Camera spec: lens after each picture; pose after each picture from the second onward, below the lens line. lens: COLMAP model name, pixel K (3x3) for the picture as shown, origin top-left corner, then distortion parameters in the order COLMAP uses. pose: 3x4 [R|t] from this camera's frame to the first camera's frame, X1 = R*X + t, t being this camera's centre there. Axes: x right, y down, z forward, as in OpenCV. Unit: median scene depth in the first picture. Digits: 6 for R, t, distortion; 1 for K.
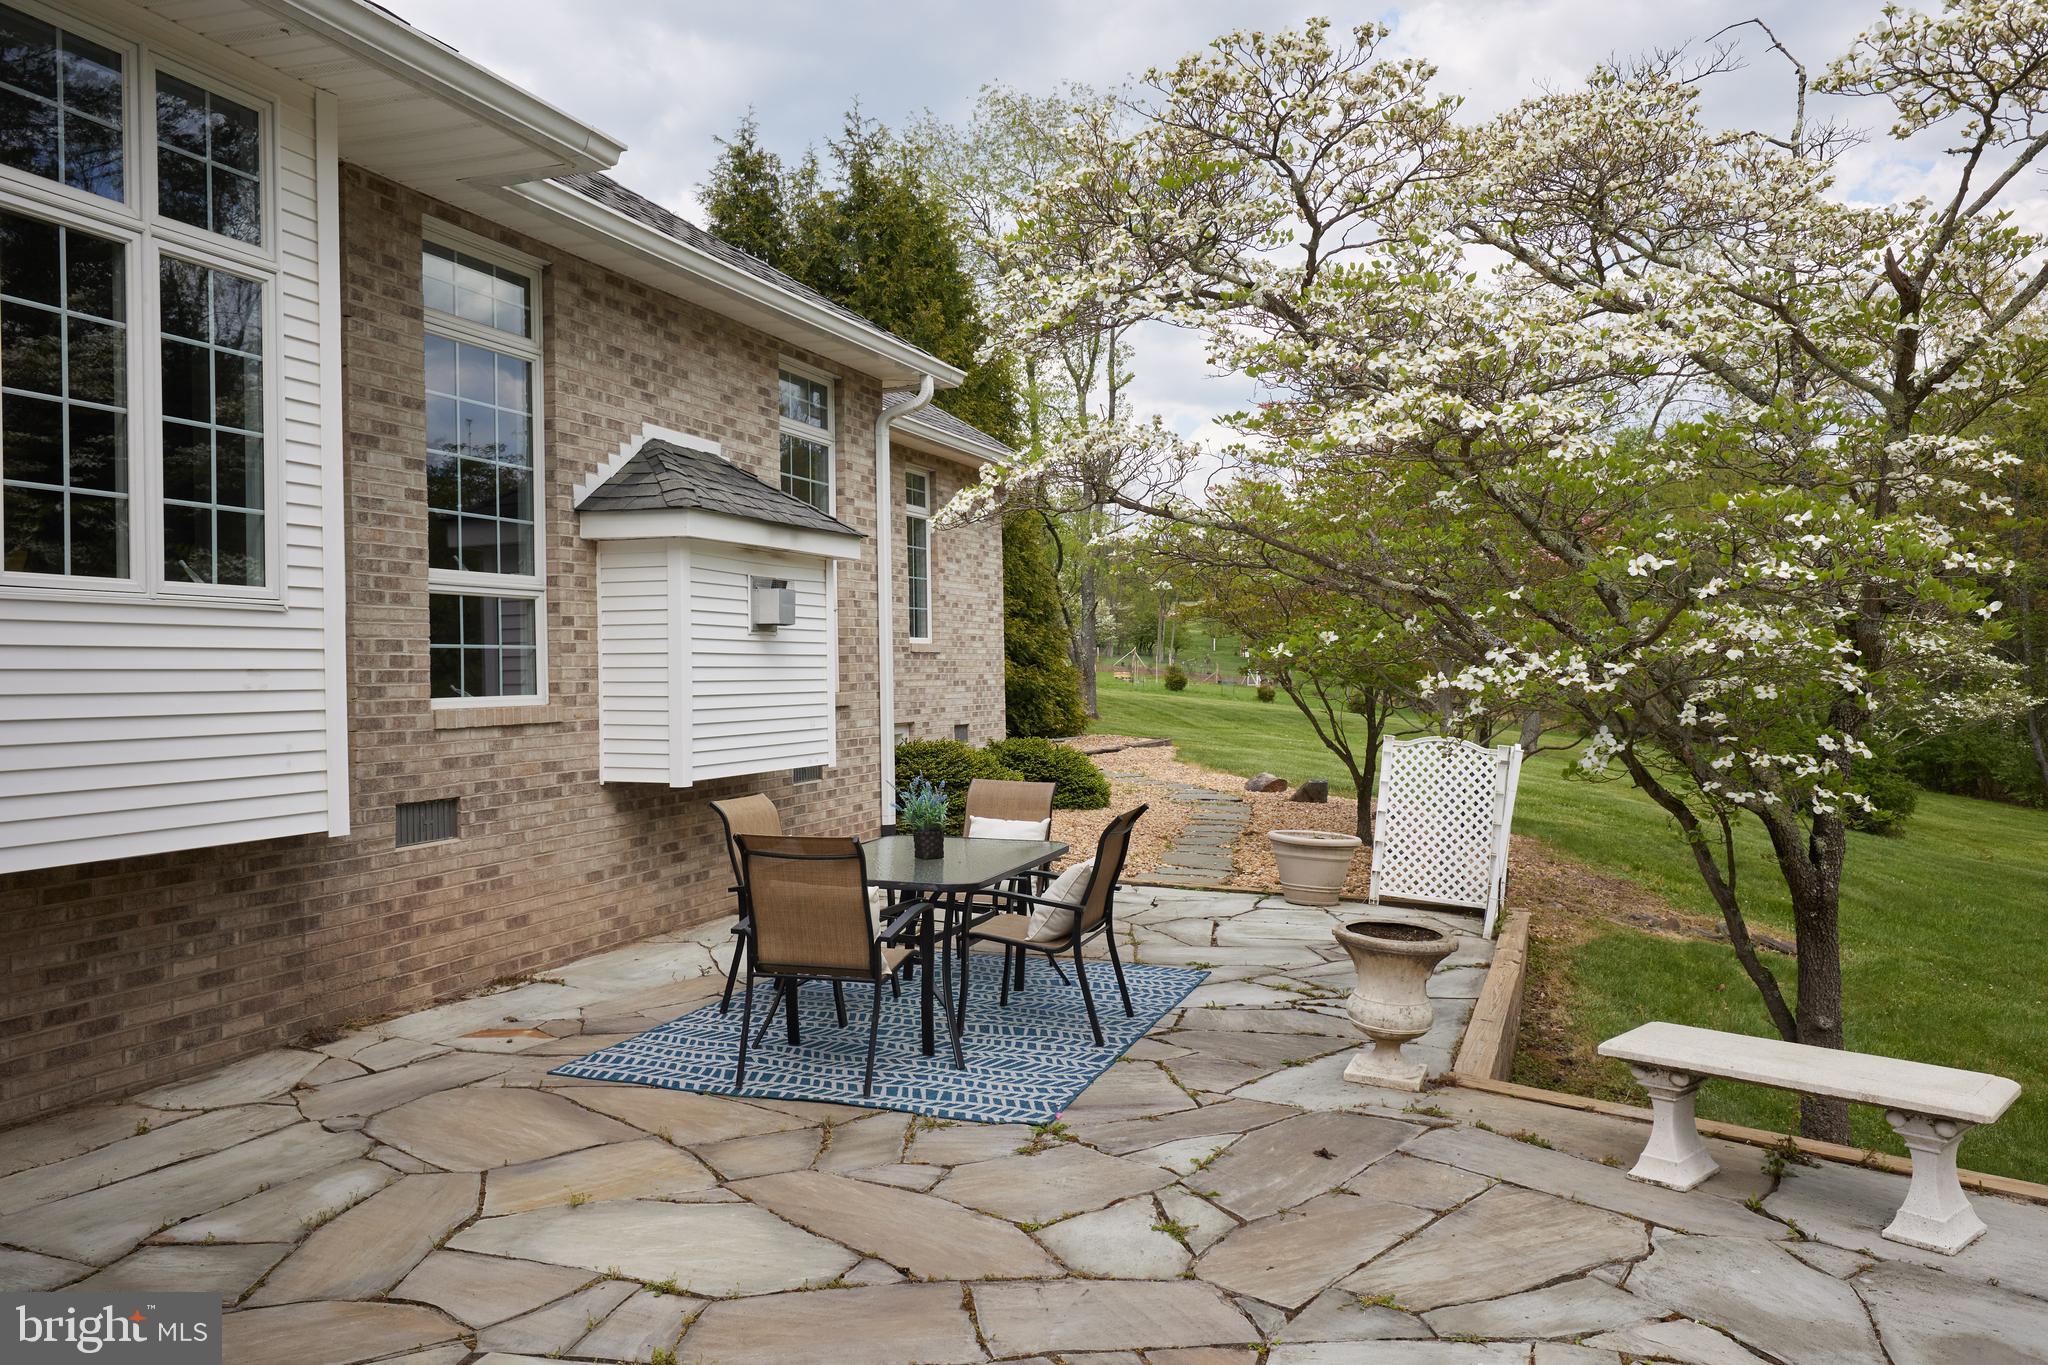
lens RADIAL K [[1510.6, 0, 1021.4], [0, 1510.6, 672.6], [0, 0, 1]] dist [-0.005514, 0.009918]
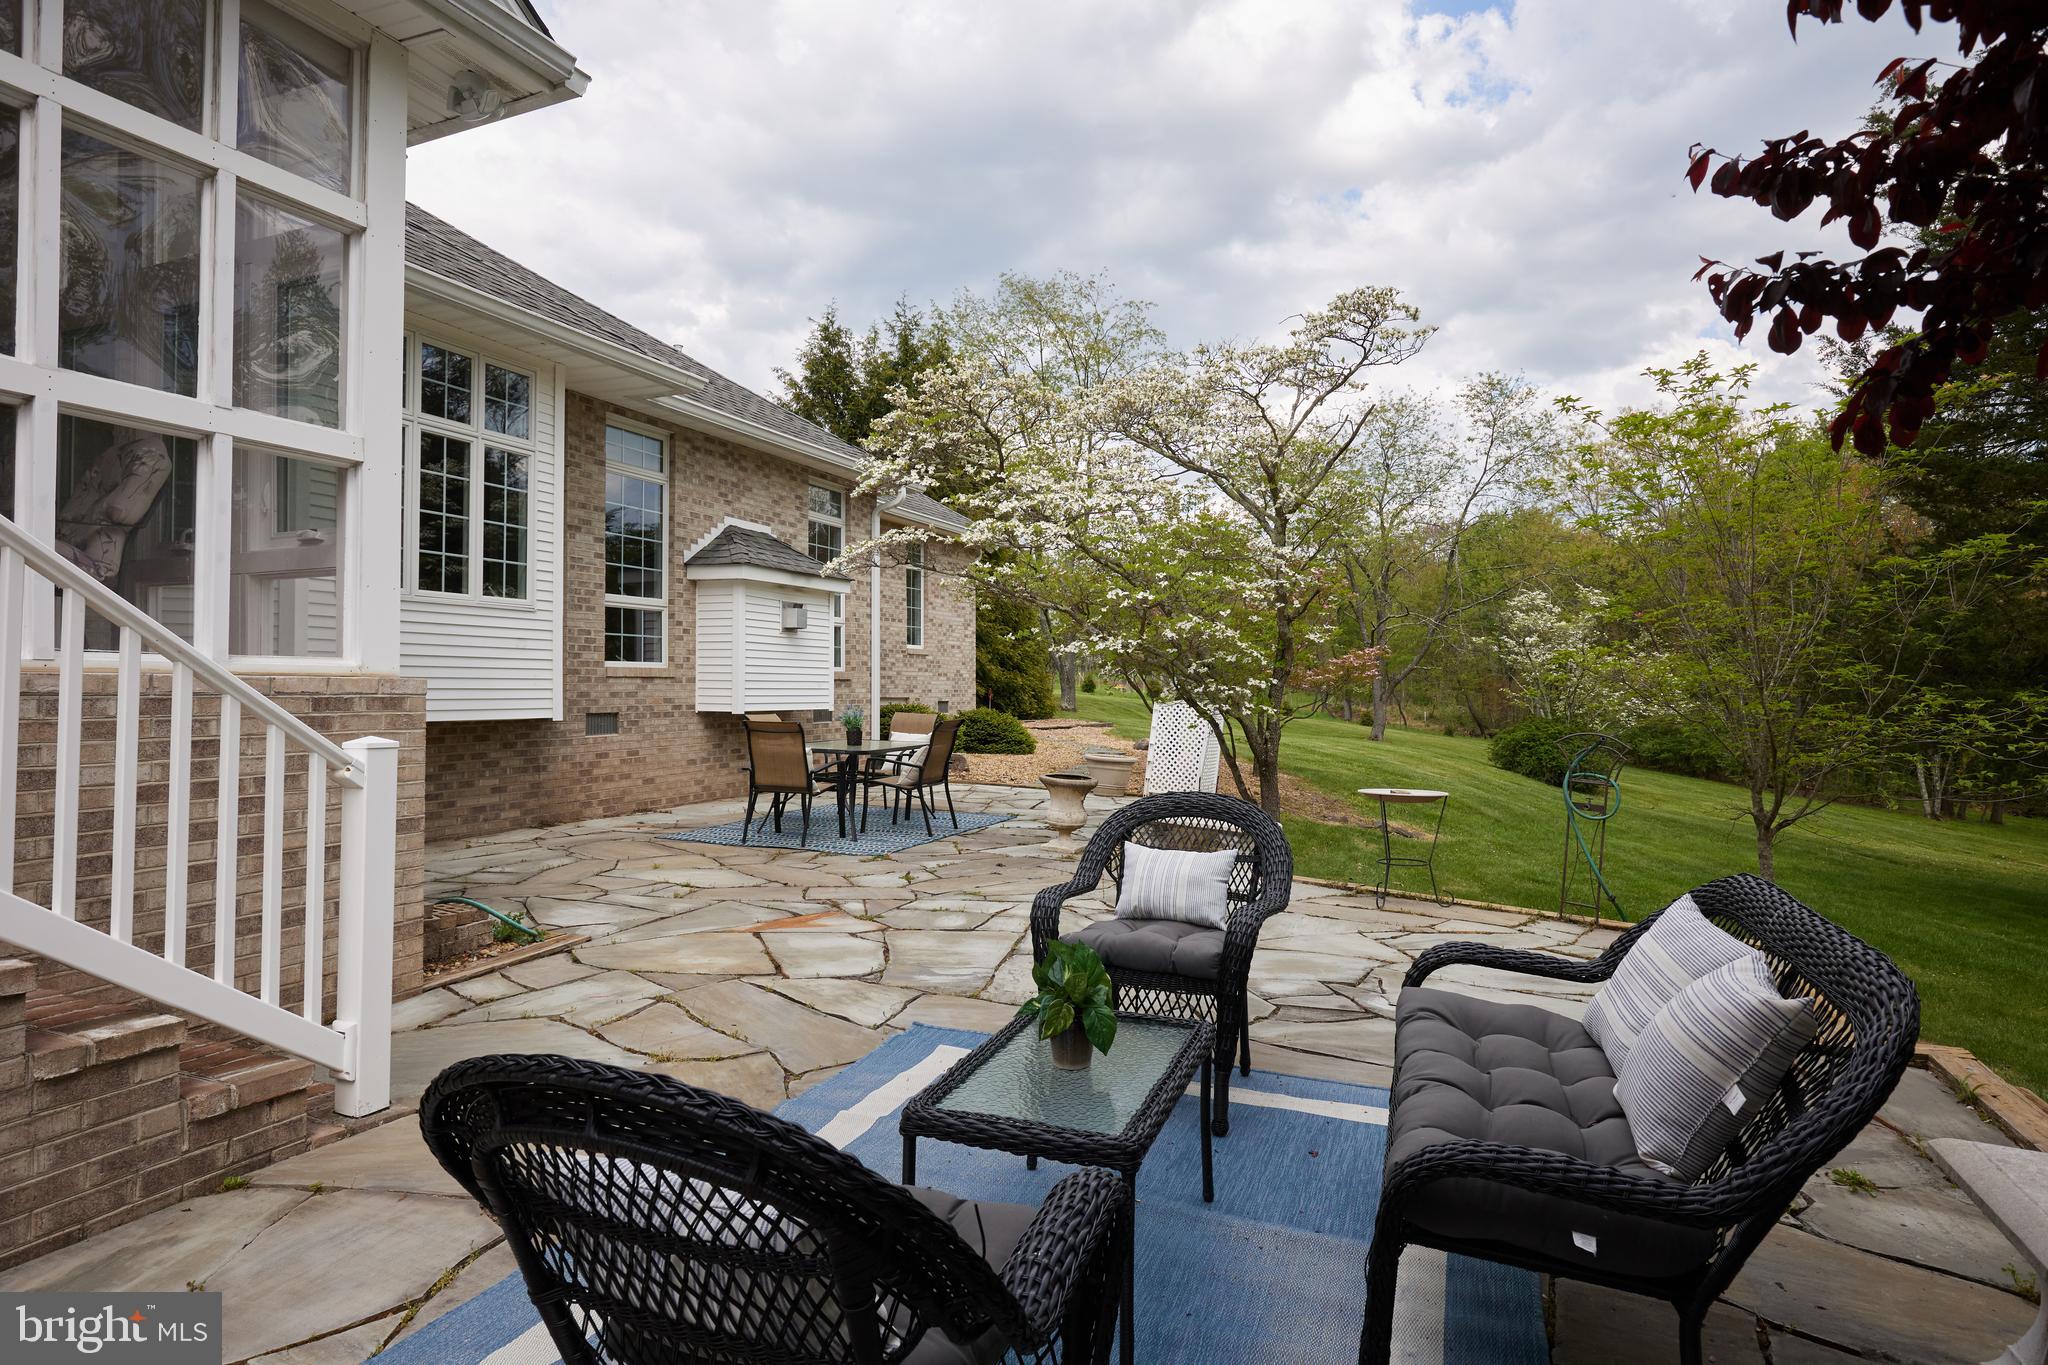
lens RADIAL K [[1136.7, 0, 1019.9], [0, 1136.7, 670.7], [0, 0, 1]] dist [-0.036591, -0.001832]
pose [[0.999243, 0.014280, -0.036201, 0.182694], [-0.014814, 0.999785, -0.014526, 0.040864], [0.035985, 0.015051, 0.999239, -0.406780]]
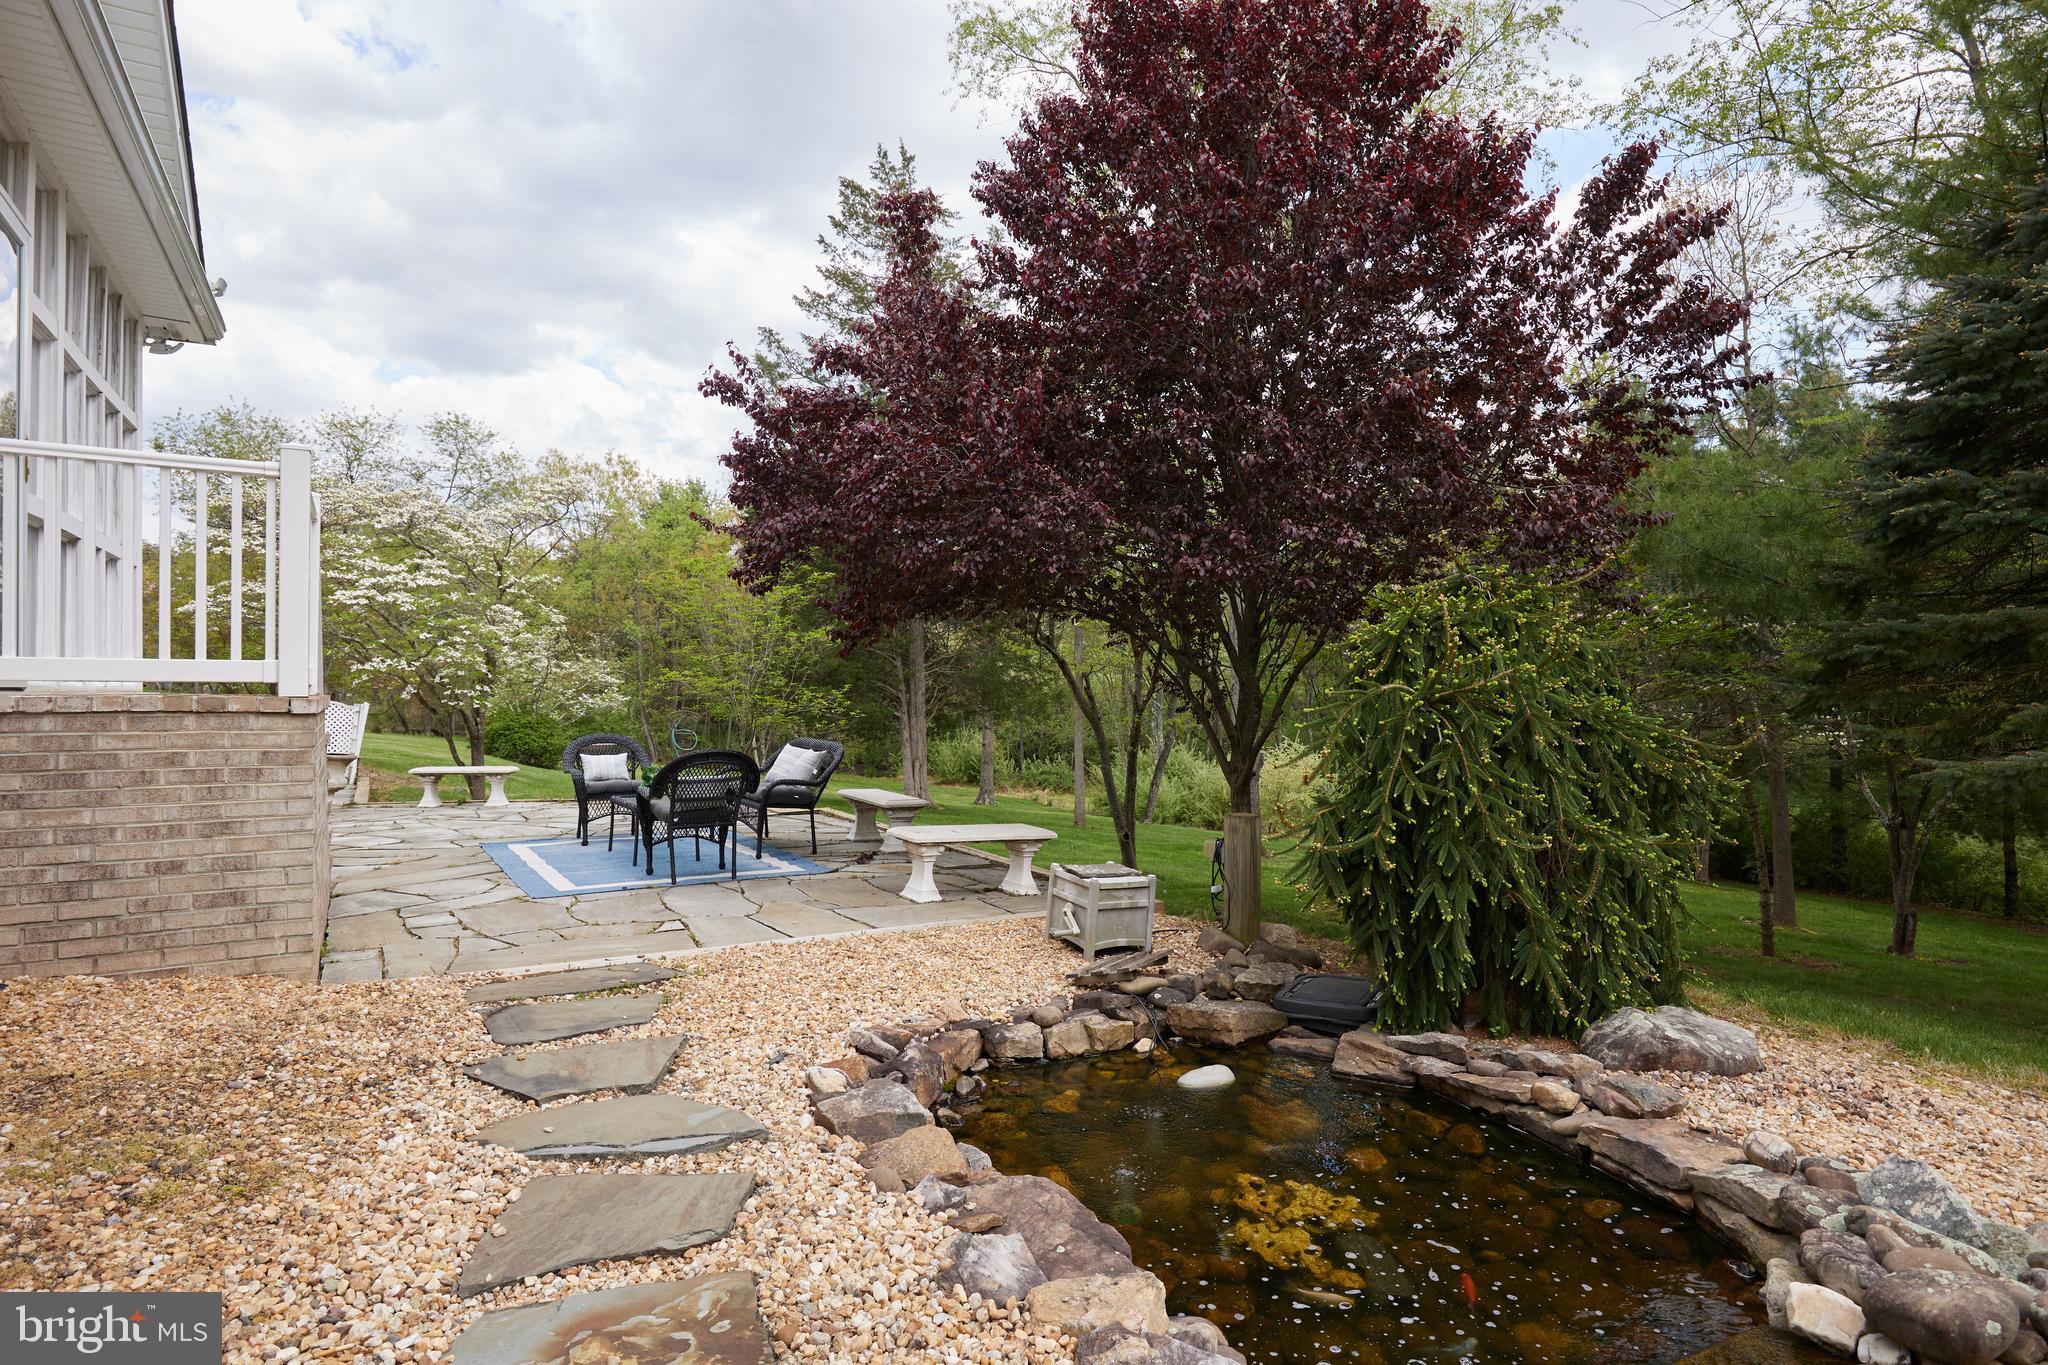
lens RADIAL K [[1122.9, 0, 1021.3], [0, 1122.9, 679.3], [0, 0, 1]] dist [-0.005111, -0.000522]
pose [[0.634026, 0.012372, 0.773213, -0.474614], [-0.002540, 0.999900, -0.013917, 0.043072], [-0.773308, 0.006860, 0.633994, -1.136132]]
